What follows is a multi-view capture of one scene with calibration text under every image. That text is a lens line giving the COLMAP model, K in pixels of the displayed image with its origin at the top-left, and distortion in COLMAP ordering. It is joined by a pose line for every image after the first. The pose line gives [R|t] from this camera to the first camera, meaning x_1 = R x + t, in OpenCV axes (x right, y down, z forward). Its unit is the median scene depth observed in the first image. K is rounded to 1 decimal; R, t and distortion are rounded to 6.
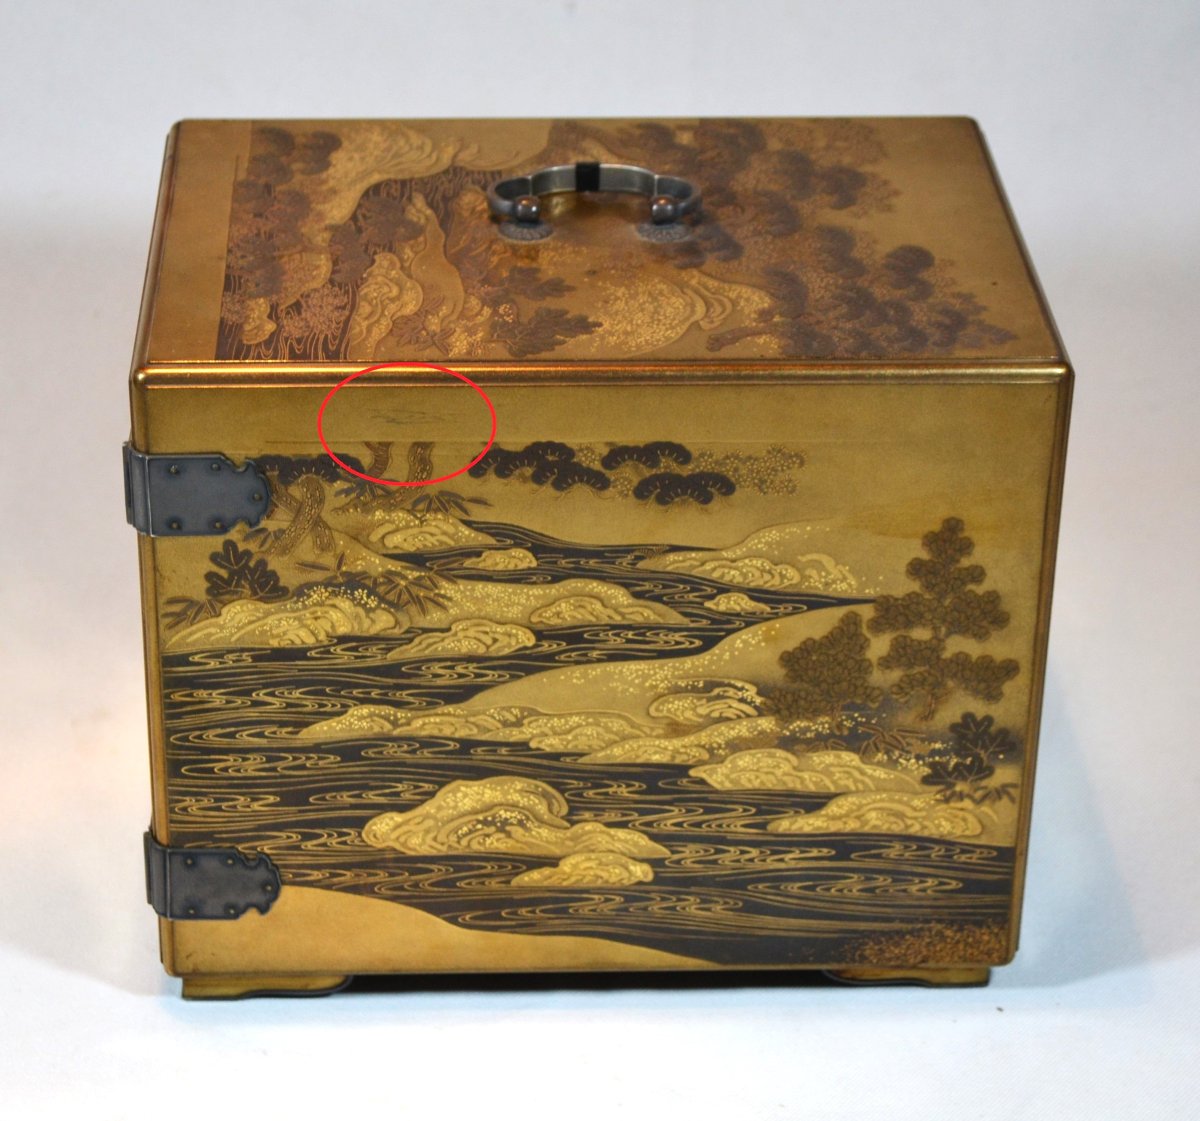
lens RADIAL K [[3396.2, 0, 593.2], [0, 3396.2, 557.8], [0, 0, 1]] dist [-0.051944, 0.000000]
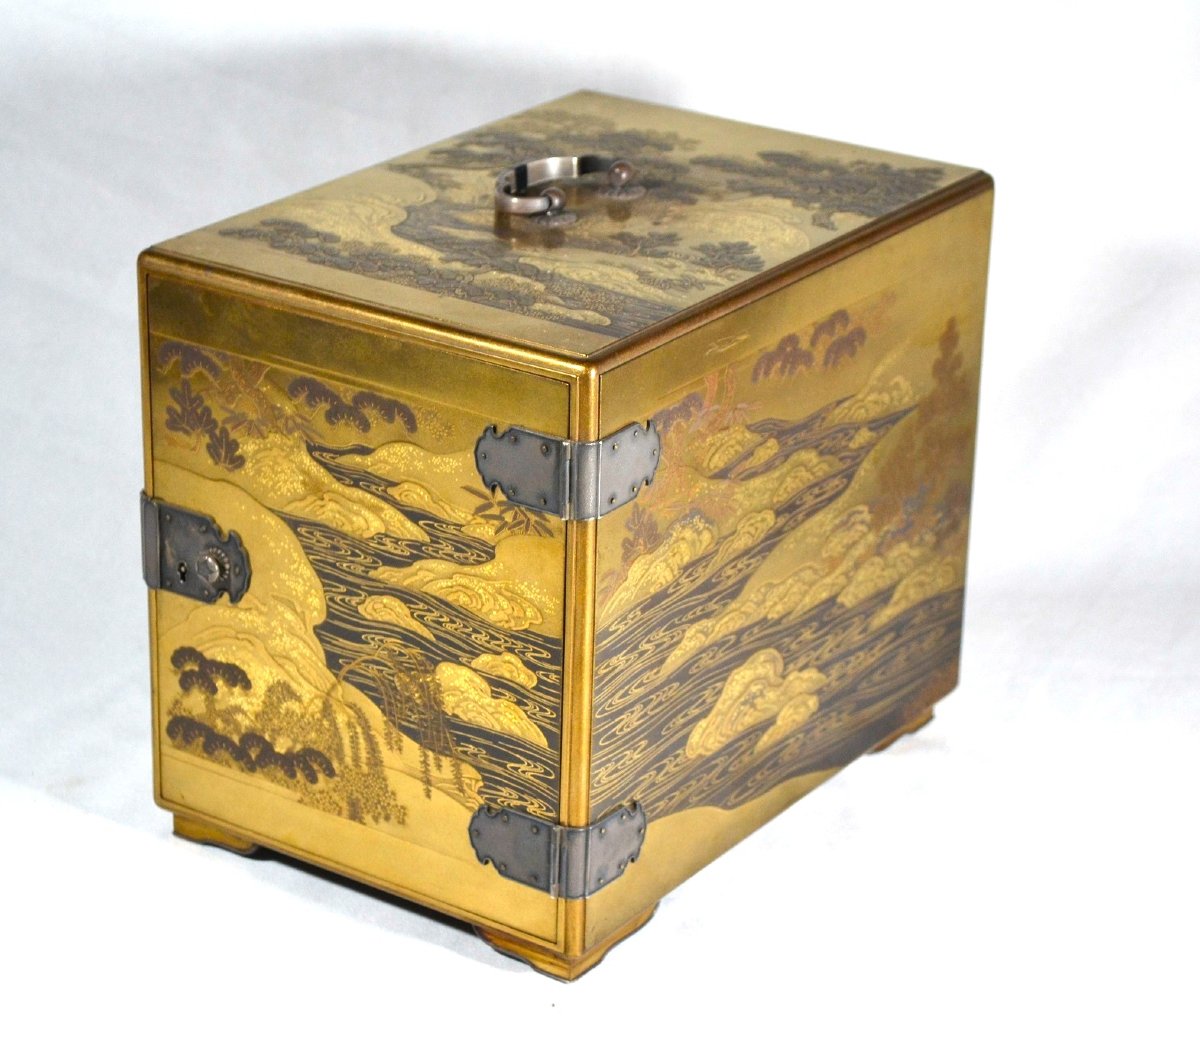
lens RADIAL K [[3314.9, 0, 598.8], [0, 3314.9, 527.5], [0, 0, 1]] dist [0.013439, 0.000000]
pose [[0.601541, -0.310169, 0.736169, -0.902231], [0.385072, 0.919997, 0.072969, -0.080230], [-0.699906, 0.239584, 0.672853, 0.277293]]
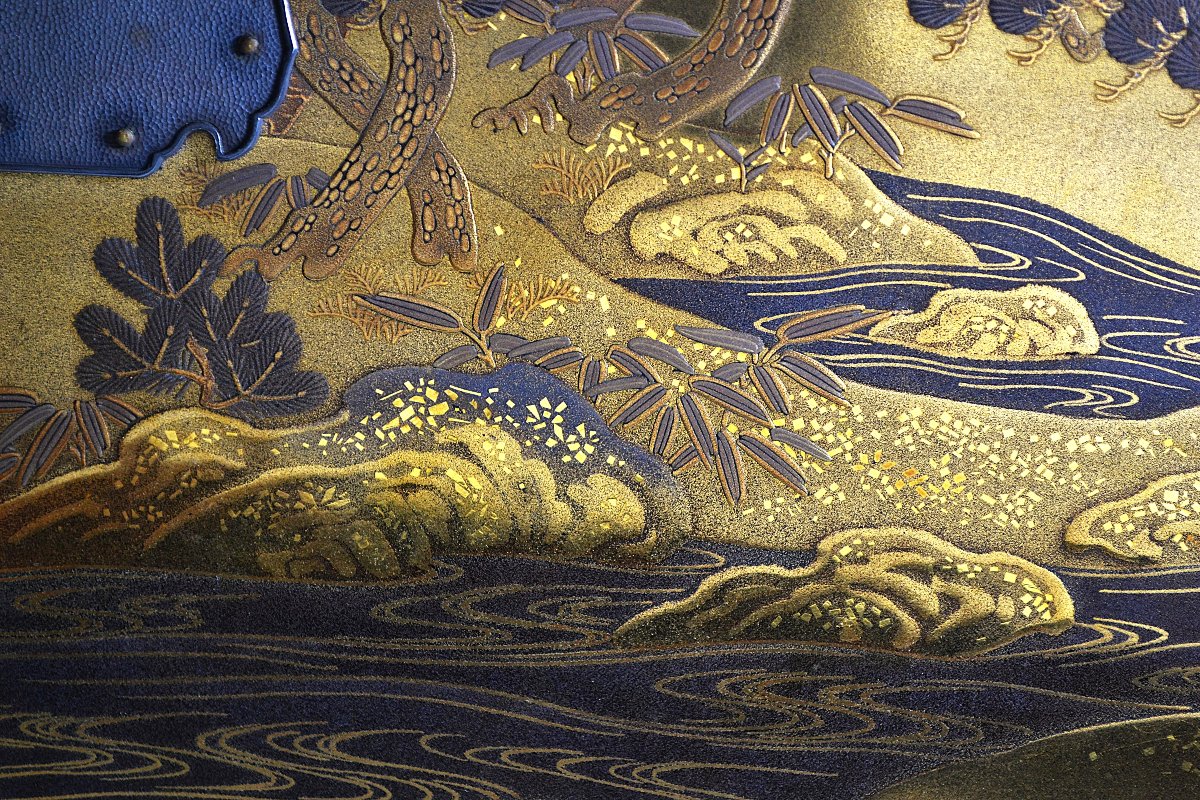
lens RADIAL K [[2720.0, 0, 601.5], [0, 2720.0, 401.3], [0, 0, 1]] dist [0.012611, 0.000000]
pose [[0.994885, 0.047217, -0.089303, -0.039913], [-0.074372, 0.940622, -0.331207, 0.095007], [0.068362, 0.336155, 0.939323, 0.753650]]
